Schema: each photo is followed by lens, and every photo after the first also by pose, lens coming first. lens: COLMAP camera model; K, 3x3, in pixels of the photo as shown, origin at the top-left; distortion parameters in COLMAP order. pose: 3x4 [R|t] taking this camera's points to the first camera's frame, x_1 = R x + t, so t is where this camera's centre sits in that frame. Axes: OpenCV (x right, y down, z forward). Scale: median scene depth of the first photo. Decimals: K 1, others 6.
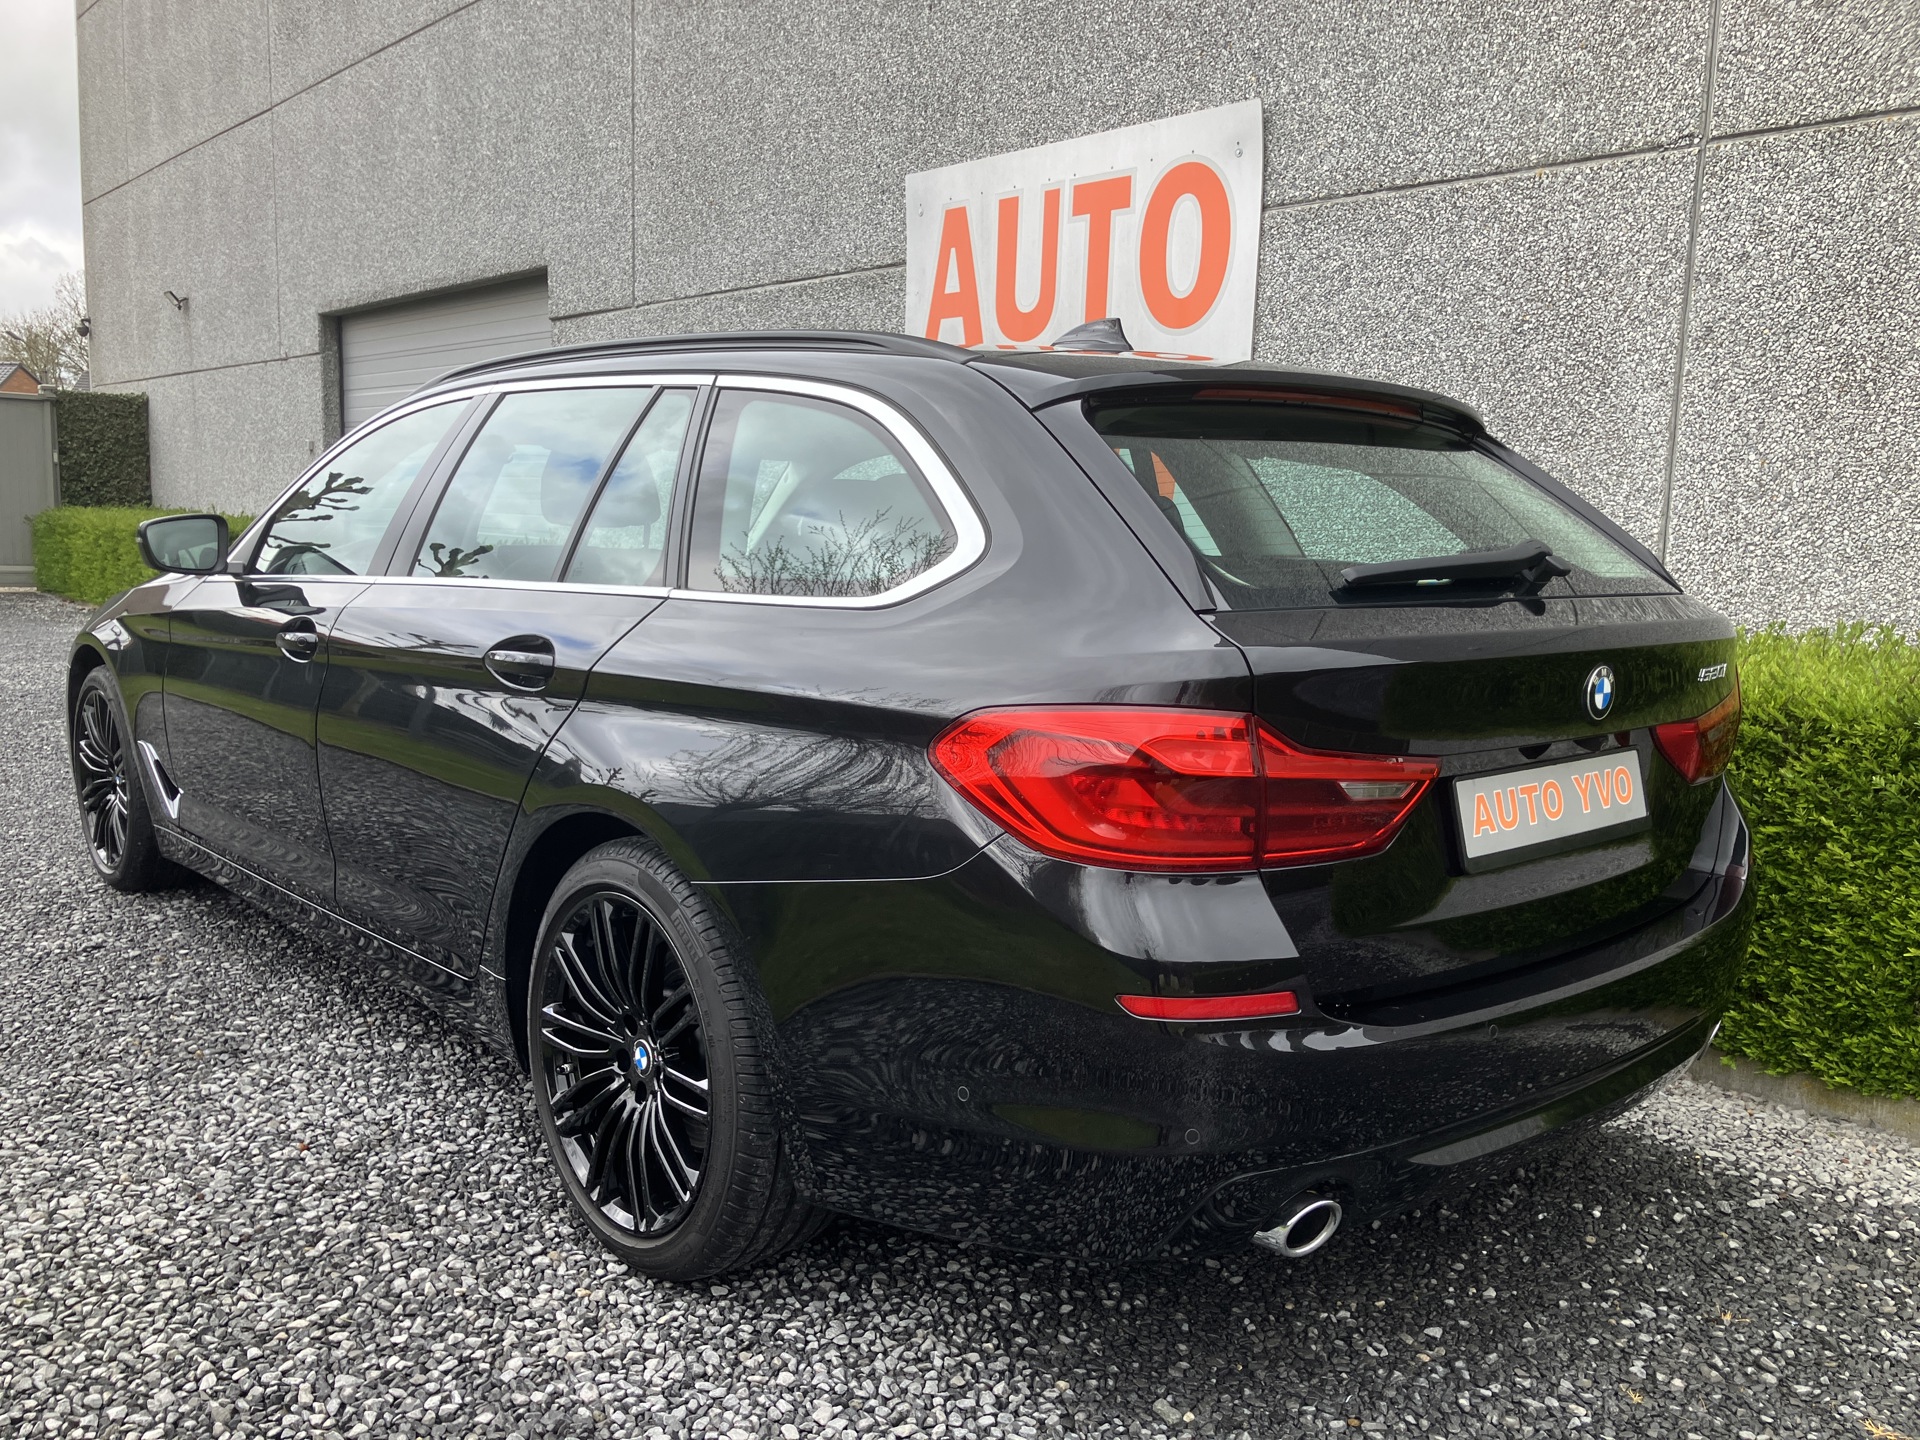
lens RADIAL K [[1611.1, 0, 971.8], [0, 1611.1, 716.7], [0, 0, 1]] dist [0.000780, 0.016562]
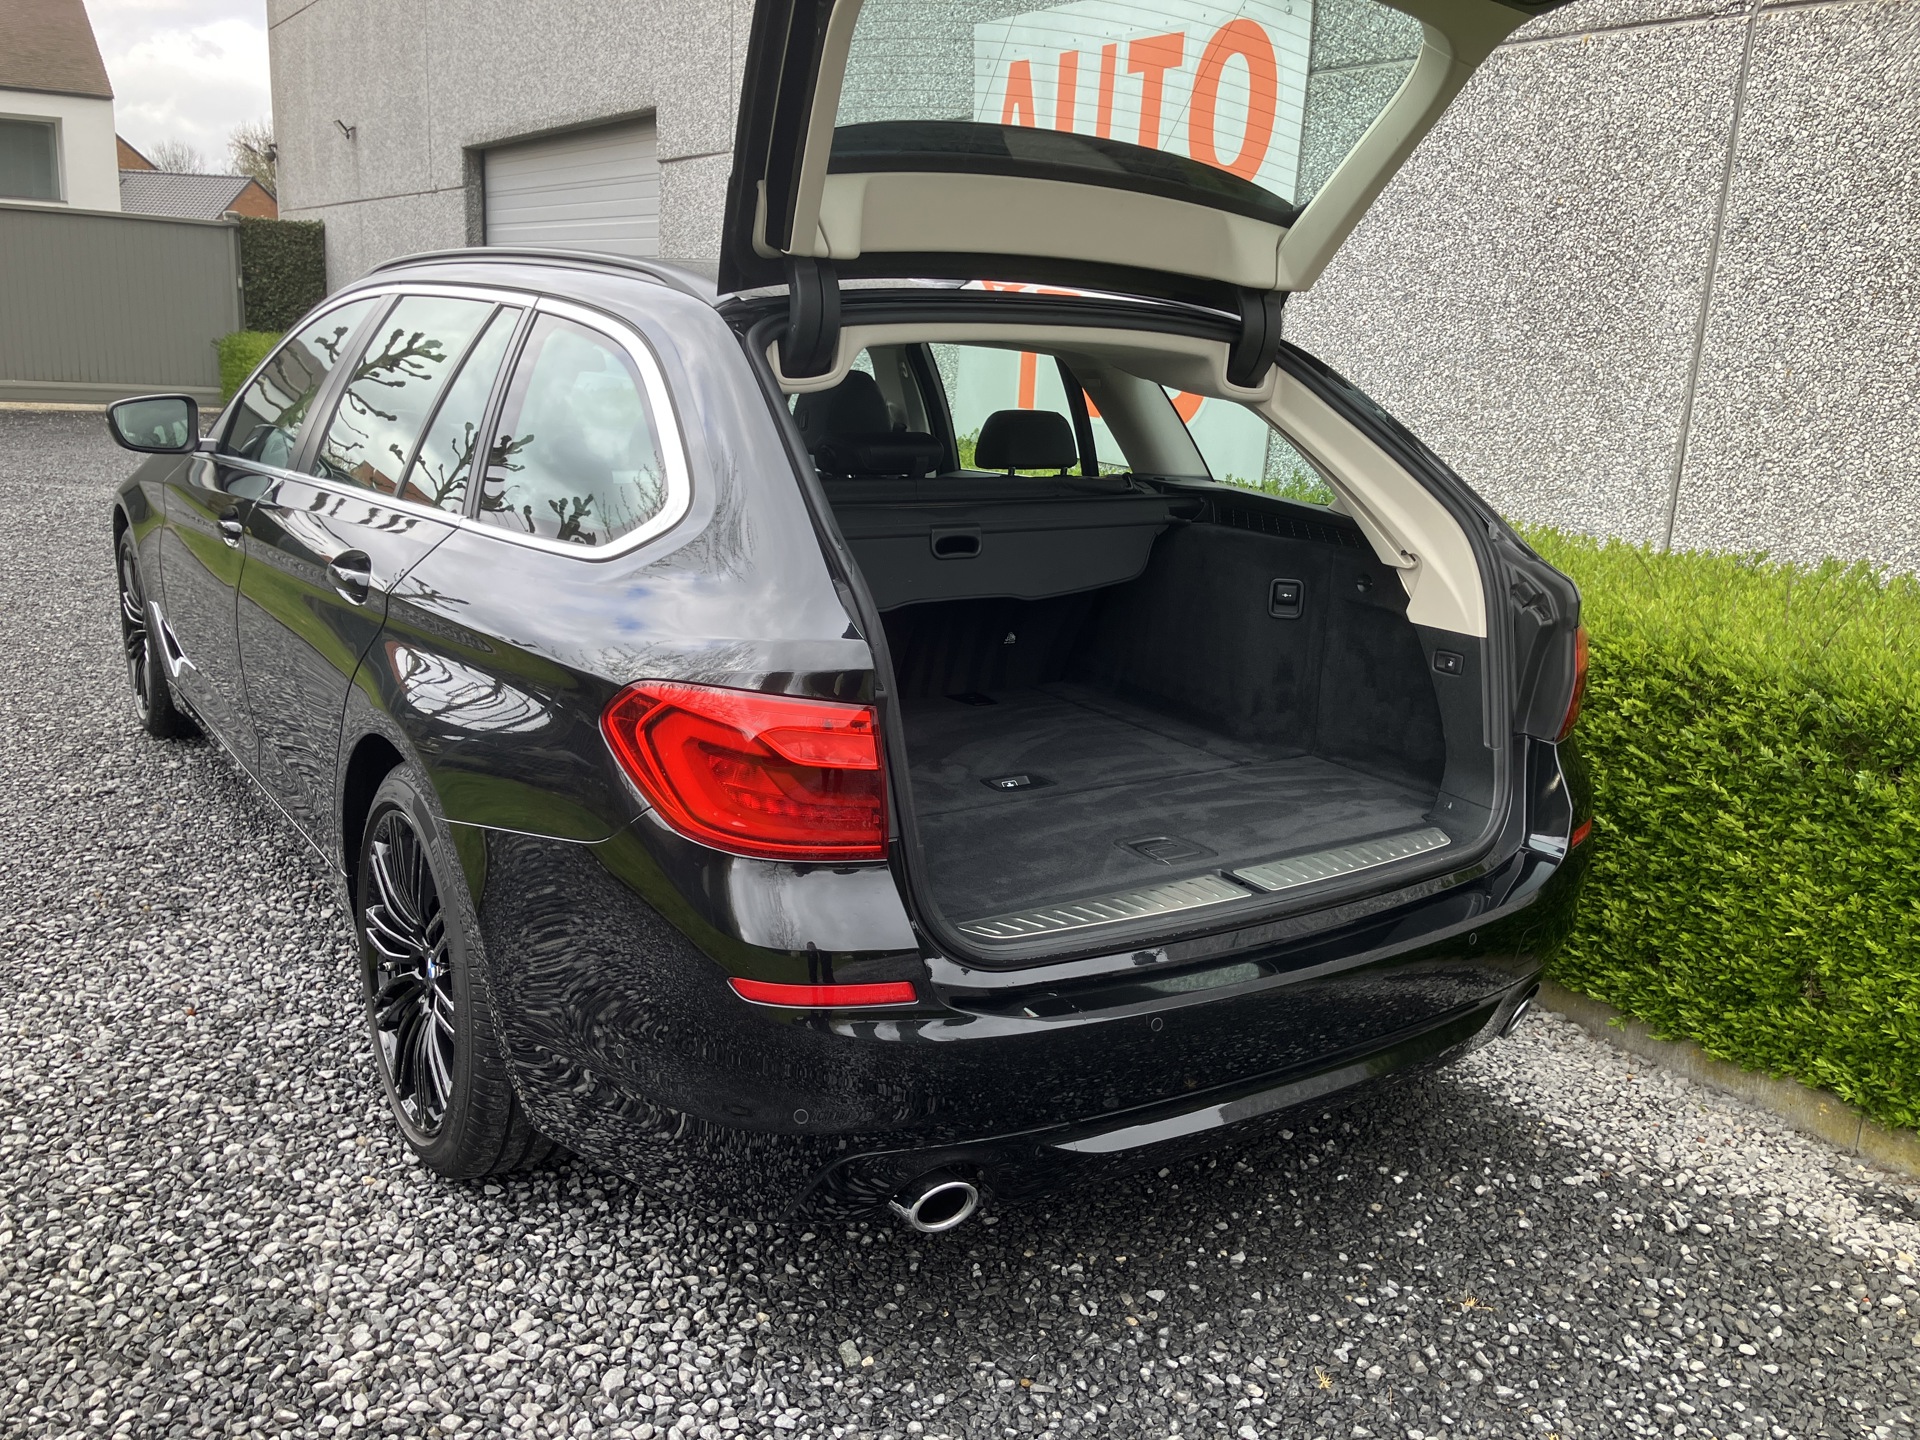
lens RADIAL K [[1611.1, 0, 965.9], [0, 1611.1, 702.5], [0, 0, 1]] dist [0.000780, 0.016562]
pose [[0.991136, 0.050179, -0.123007, 0.180554], [-0.038047, 0.994353, 0.099070, -0.053250], [0.127284, -0.093512, 0.987448, 0.017205]]
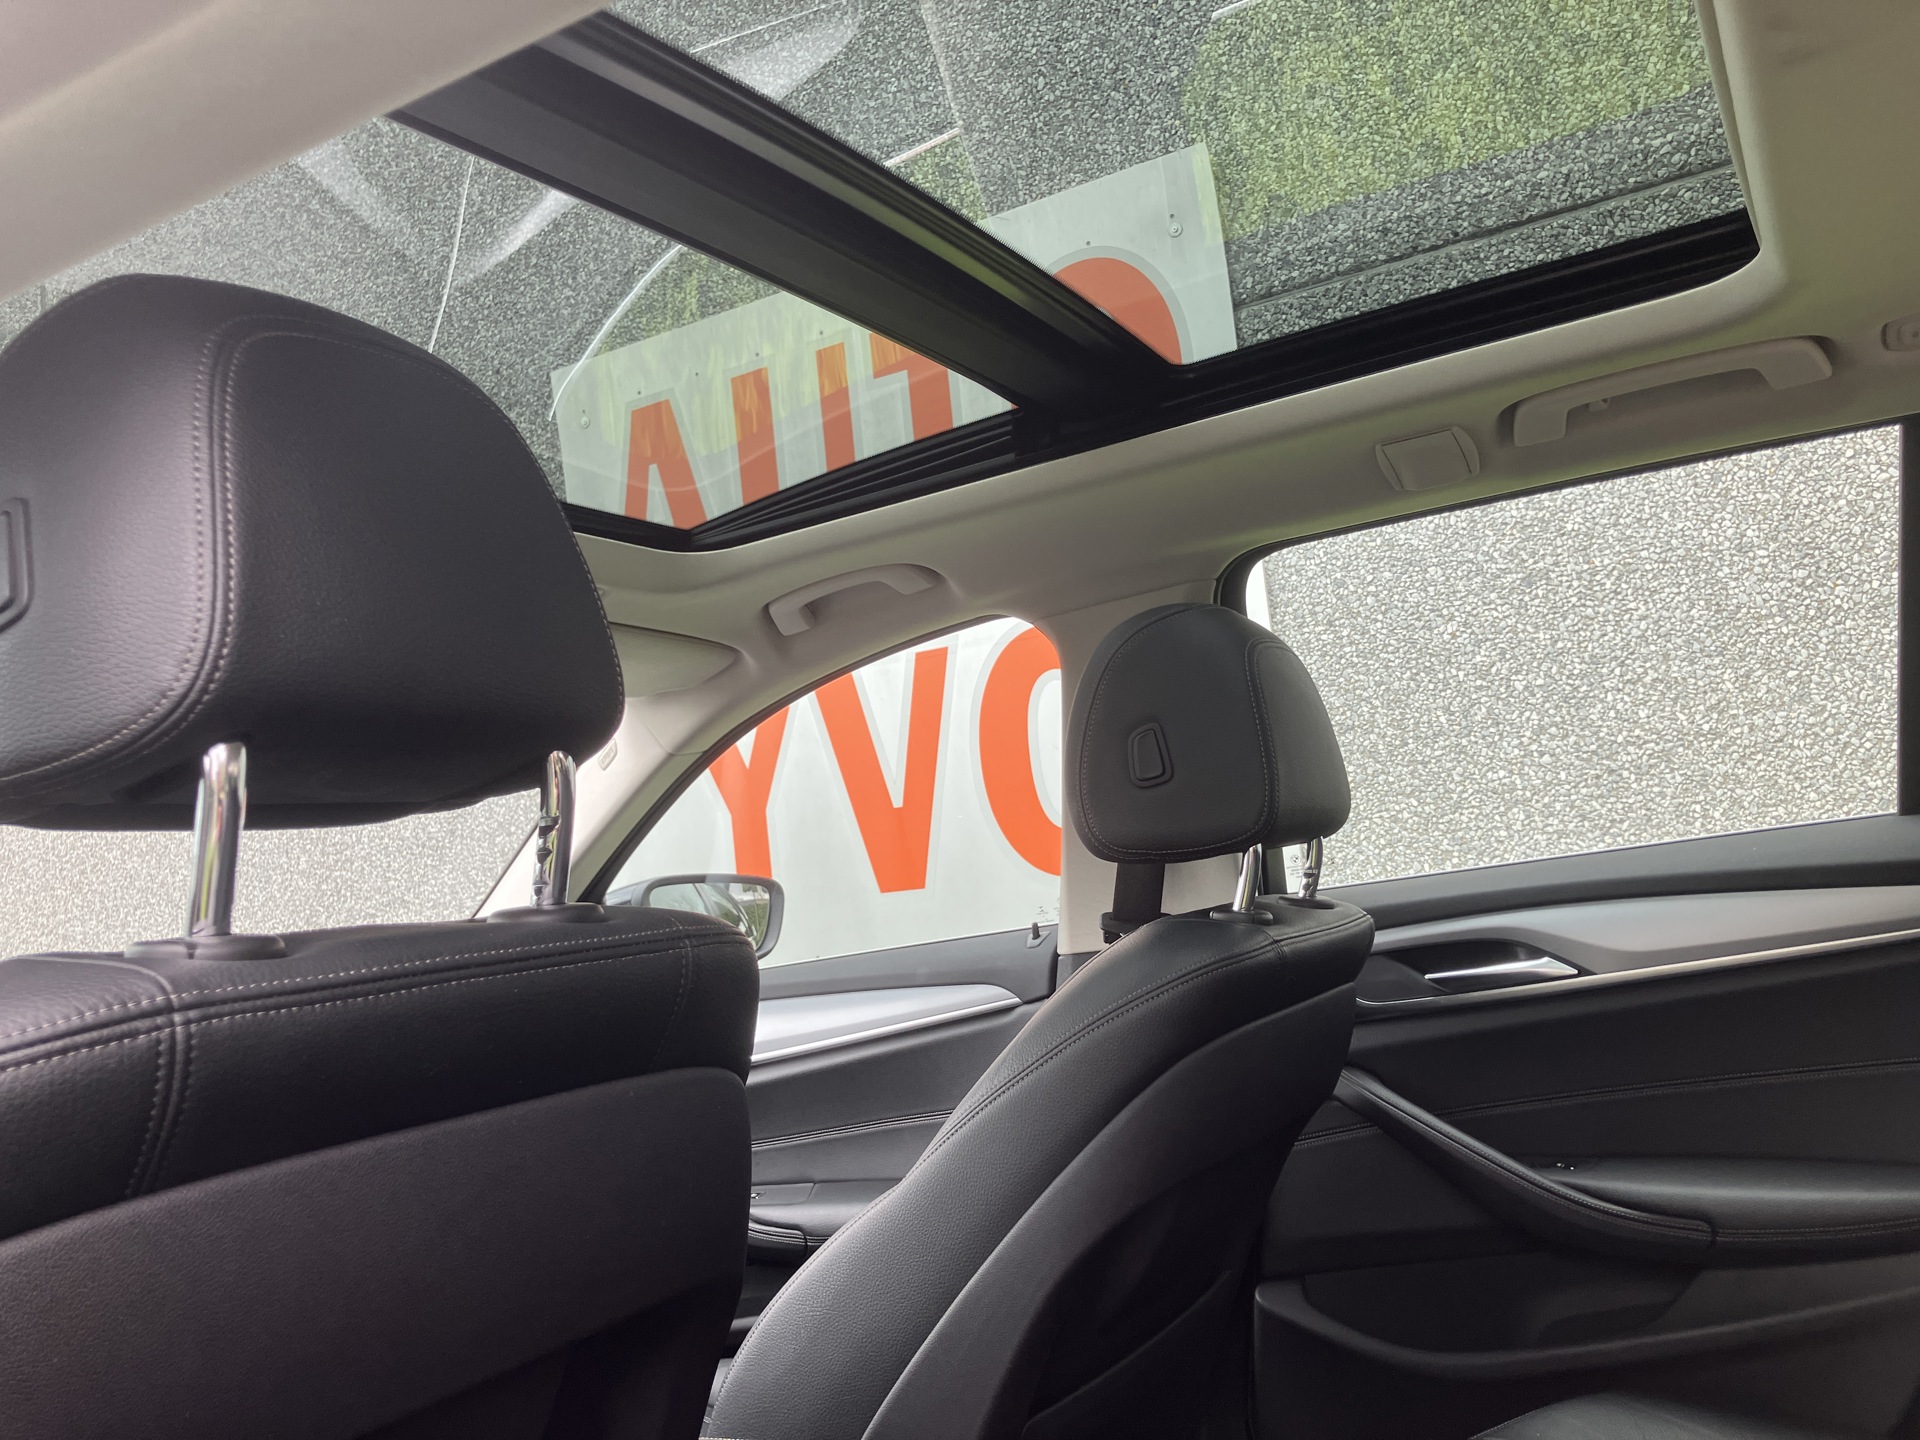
lens RADIAL K [[1611.1, 0, 943.4], [0, 1611.1, 712.4], [0, 0, 1]] dist [0.000780, 0.016562]
pose [[0.940979, -0.101235, 0.322970, -0.224421], [0.177574, 0.960009, -0.216449, -0.074536], [-0.288142, 0.261025, 0.921325, 0.771639]]
